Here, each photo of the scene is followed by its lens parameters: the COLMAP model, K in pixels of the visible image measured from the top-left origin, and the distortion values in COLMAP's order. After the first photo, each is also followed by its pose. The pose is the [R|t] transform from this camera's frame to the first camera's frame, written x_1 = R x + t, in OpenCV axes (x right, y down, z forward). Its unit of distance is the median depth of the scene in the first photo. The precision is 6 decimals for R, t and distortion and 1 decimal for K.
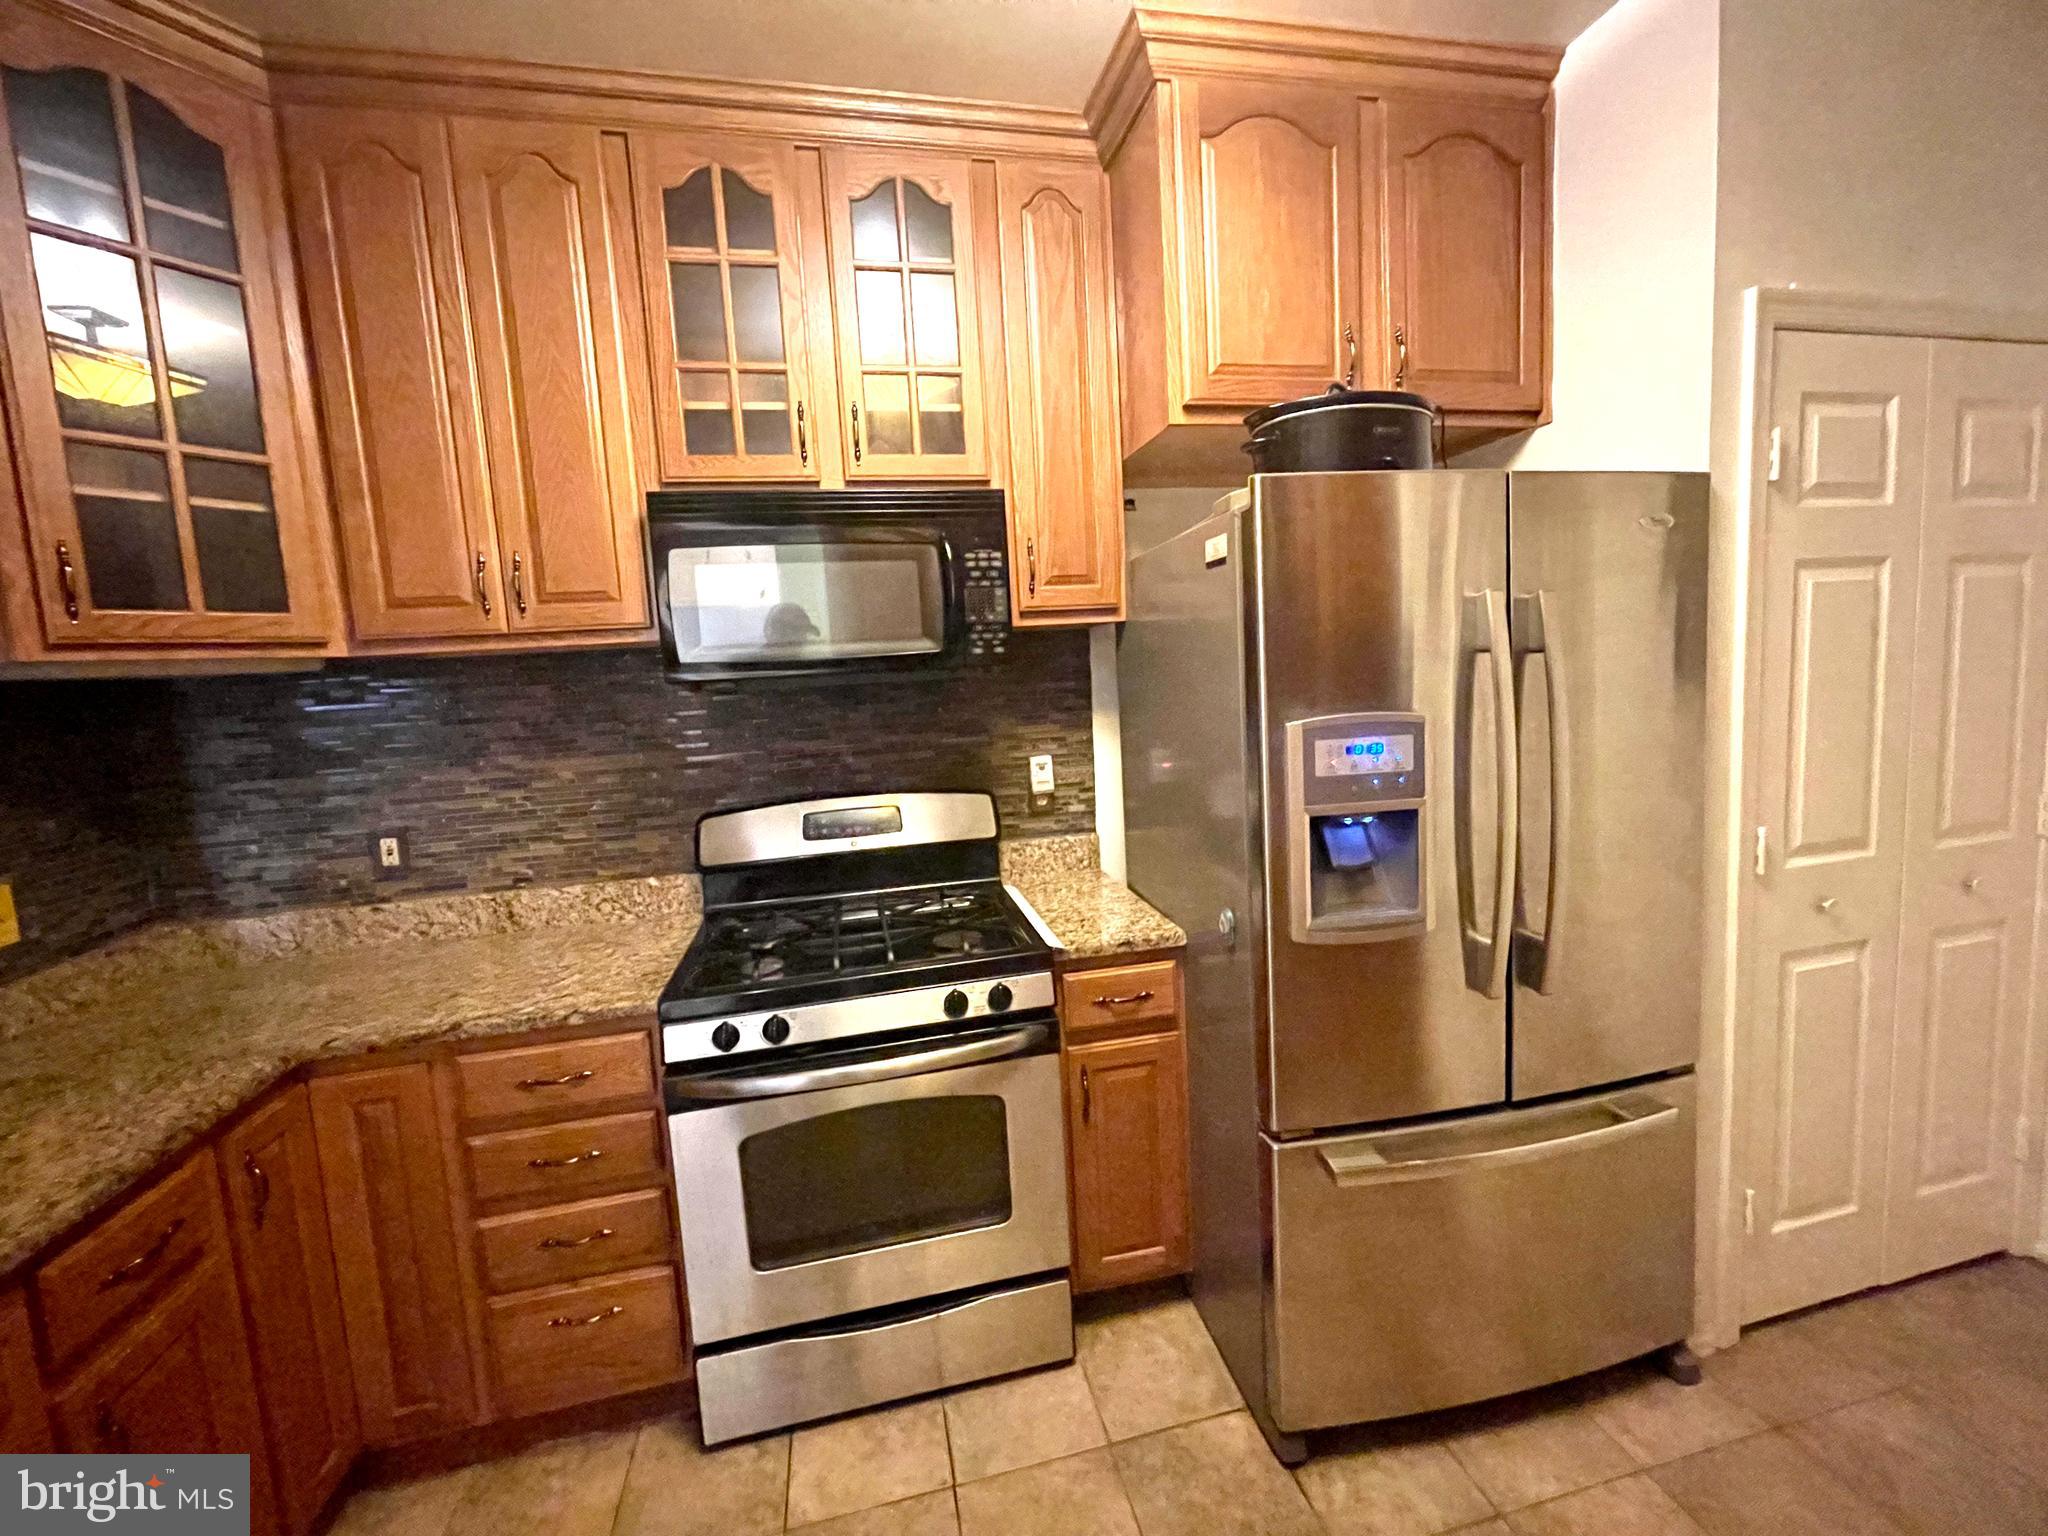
lens RADIAL K [[823.5, 0, 1025.1], [0, 823.5, 755.0], [0, 0, 1]] dist [-0.000122, -0.001298]
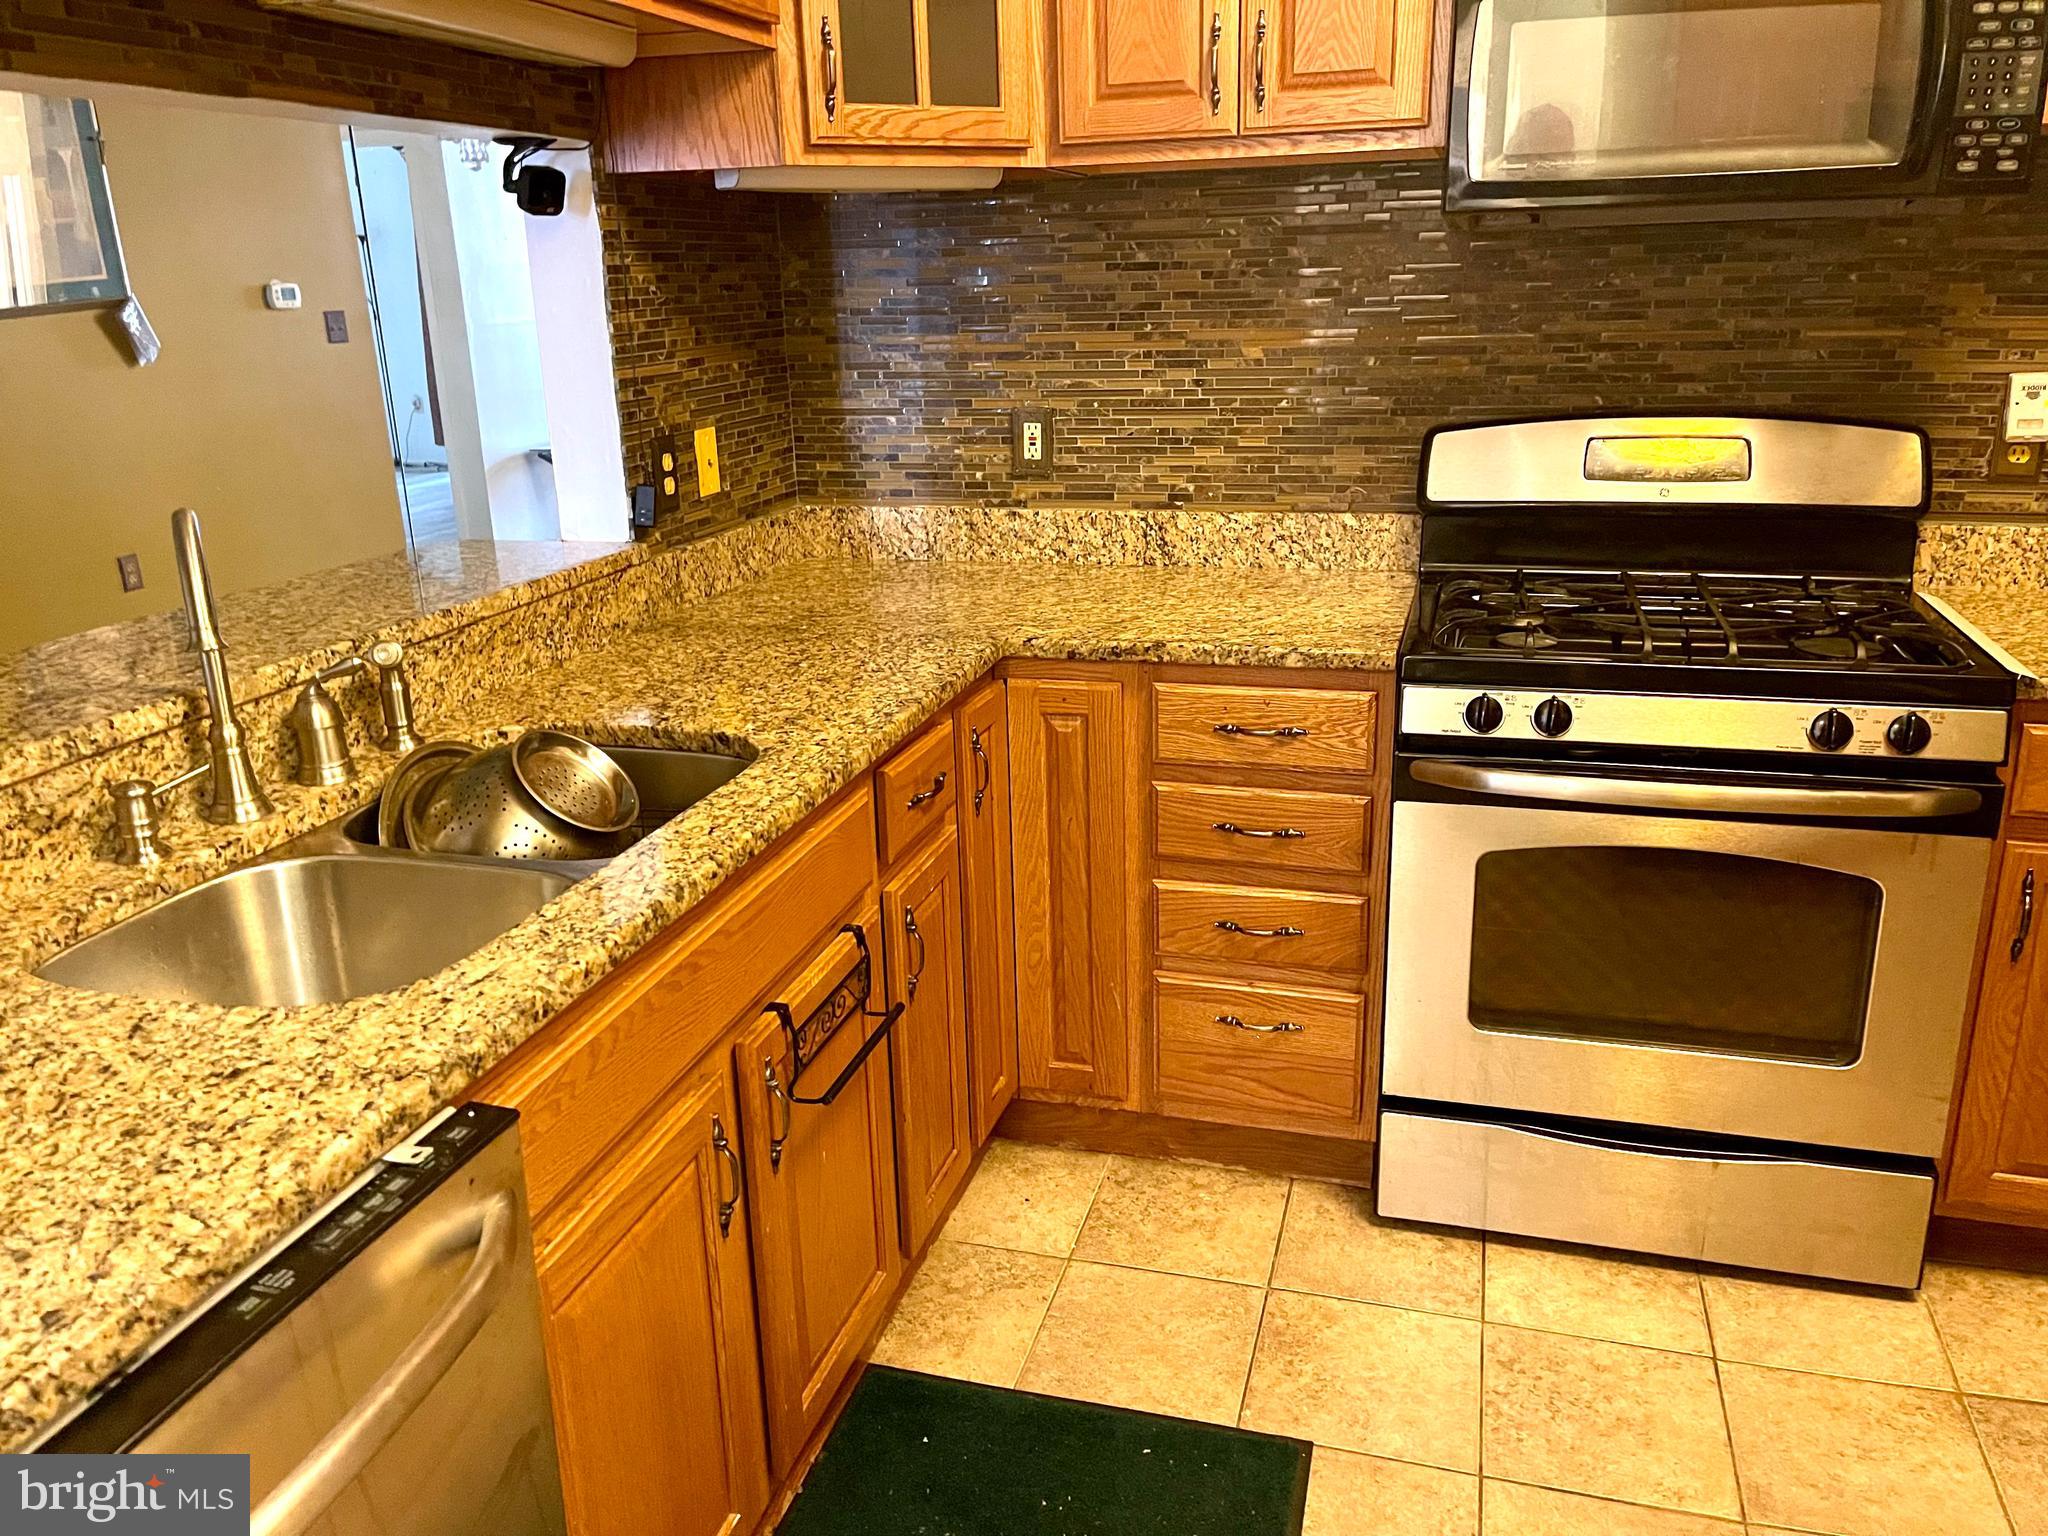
lens RADIAL K [[1552.7, 0, 1038.6], [0, 1552.7, 748.9], [0, 0, 1]] dist [0.067446, -0.090500]
pose [[0.879598, 0.172706, -0.443260, -0.078627], [-0.074398, 0.970247, 0.230401, 0.070937], [0.469864, -0.169683, 0.866277, -0.364990]]
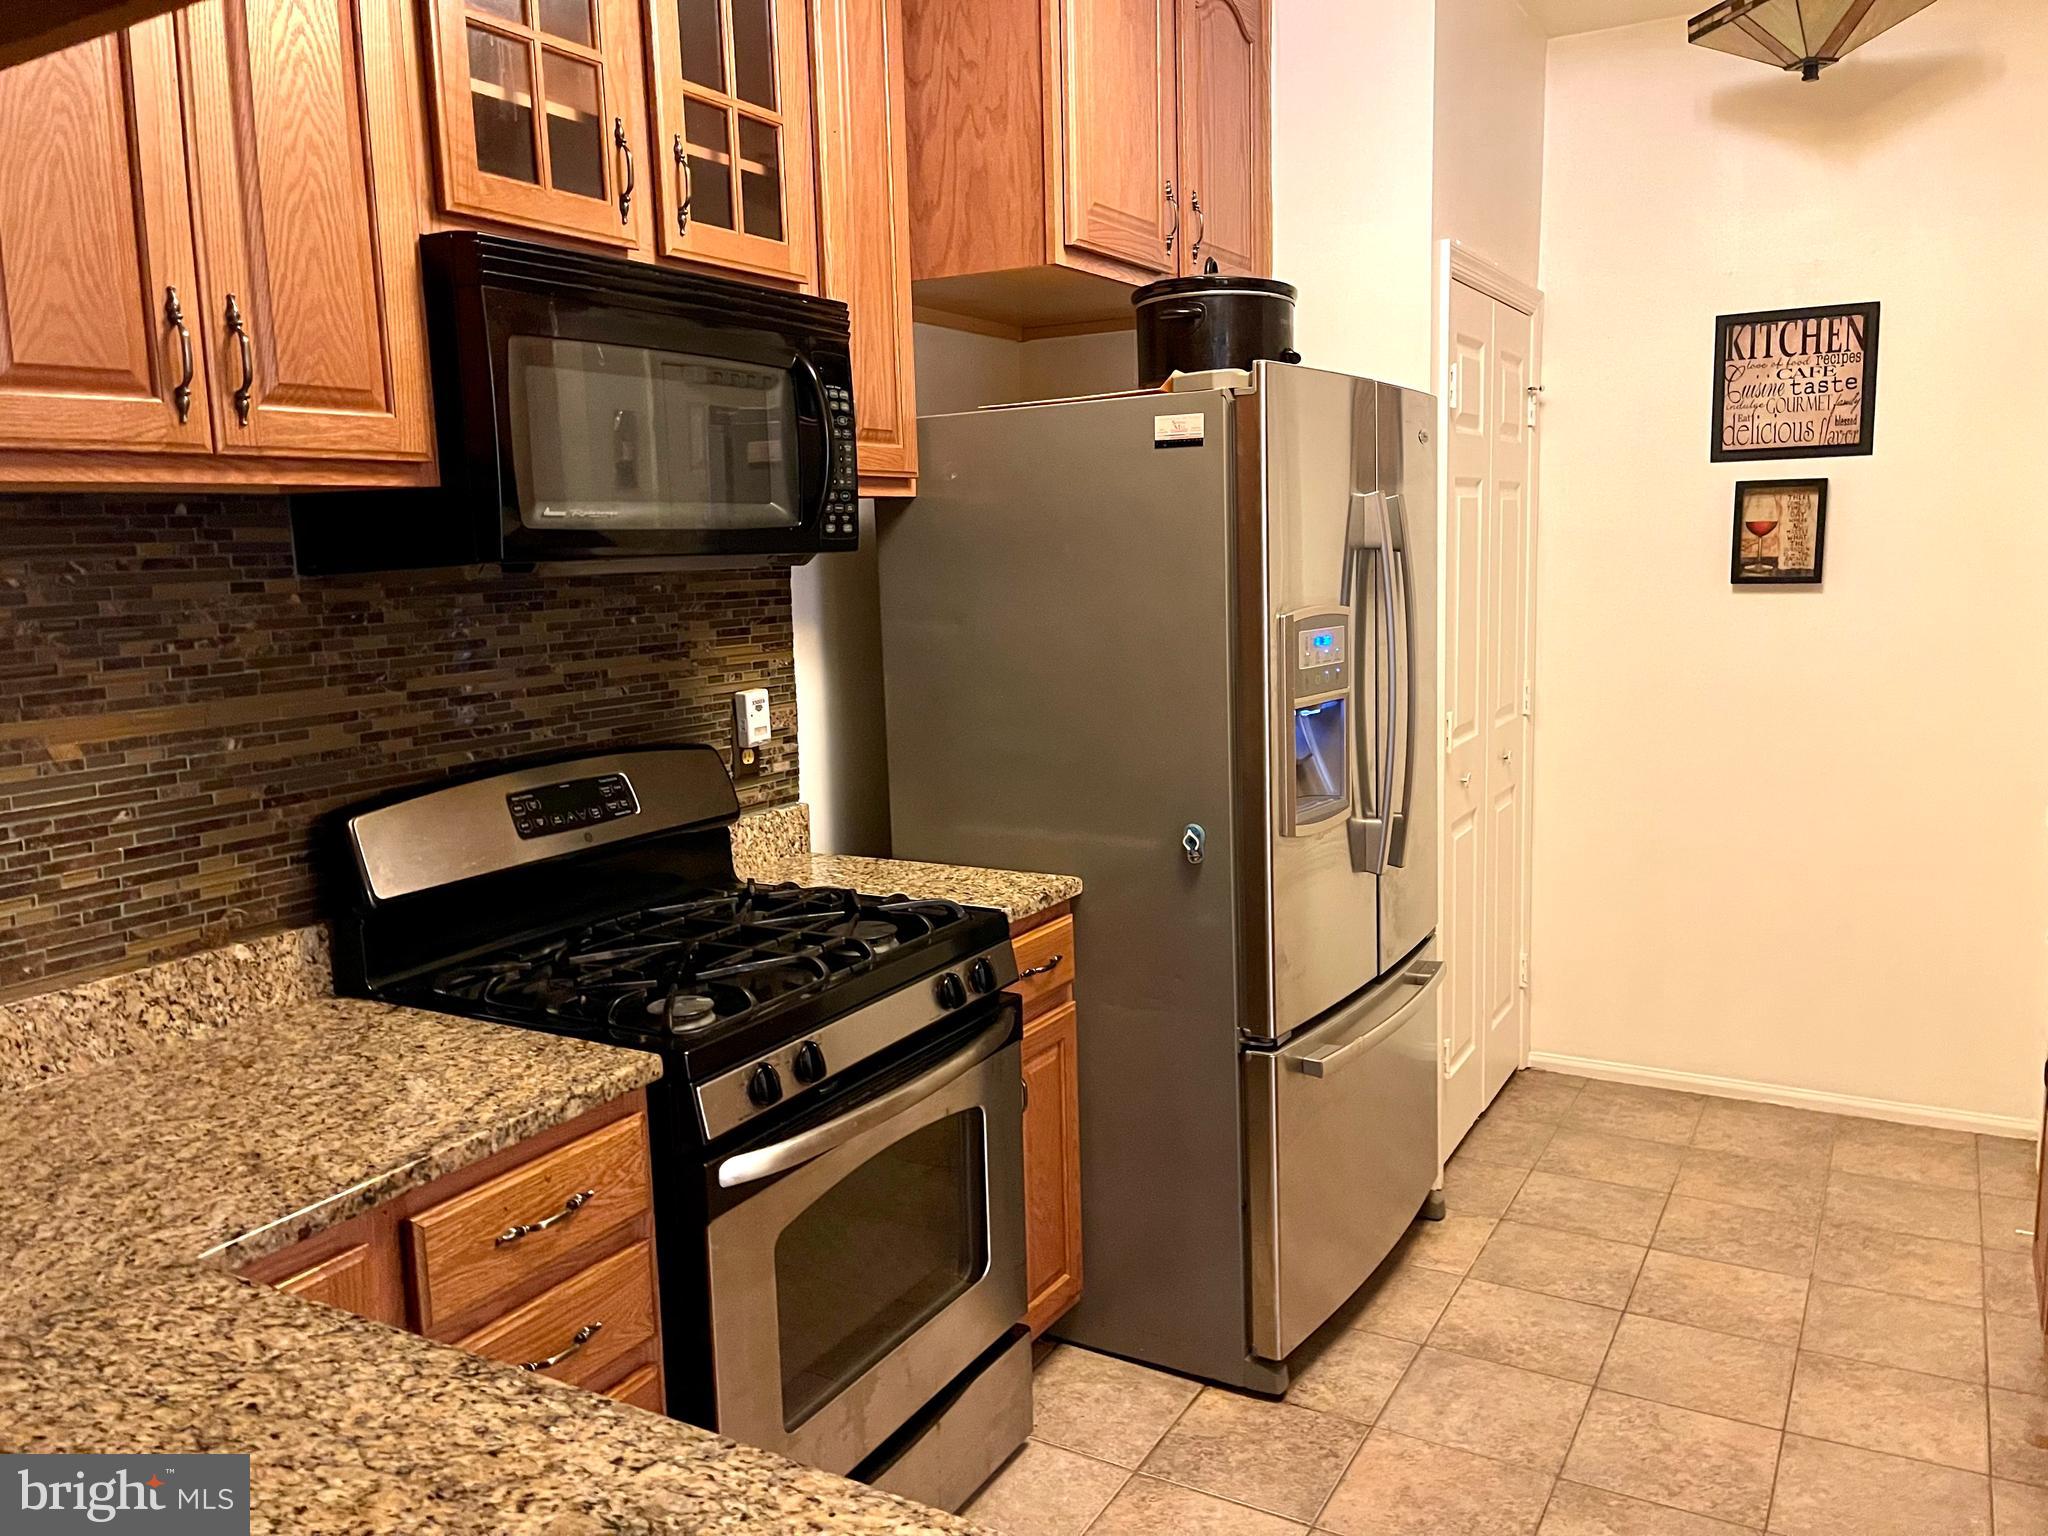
lens RADIAL K [[1552.7, 0, 1037.3], [0, 1552.7, 761.6], [0, 0, 1]] dist [0.067446, -0.090500]
pose [[0.672335, -0.068714, 0.737051, -1.018363], [0.066532, 0.997262, 0.032283, 0.045492], [-0.737251, 0.027332, 0.675066, -0.033674]]
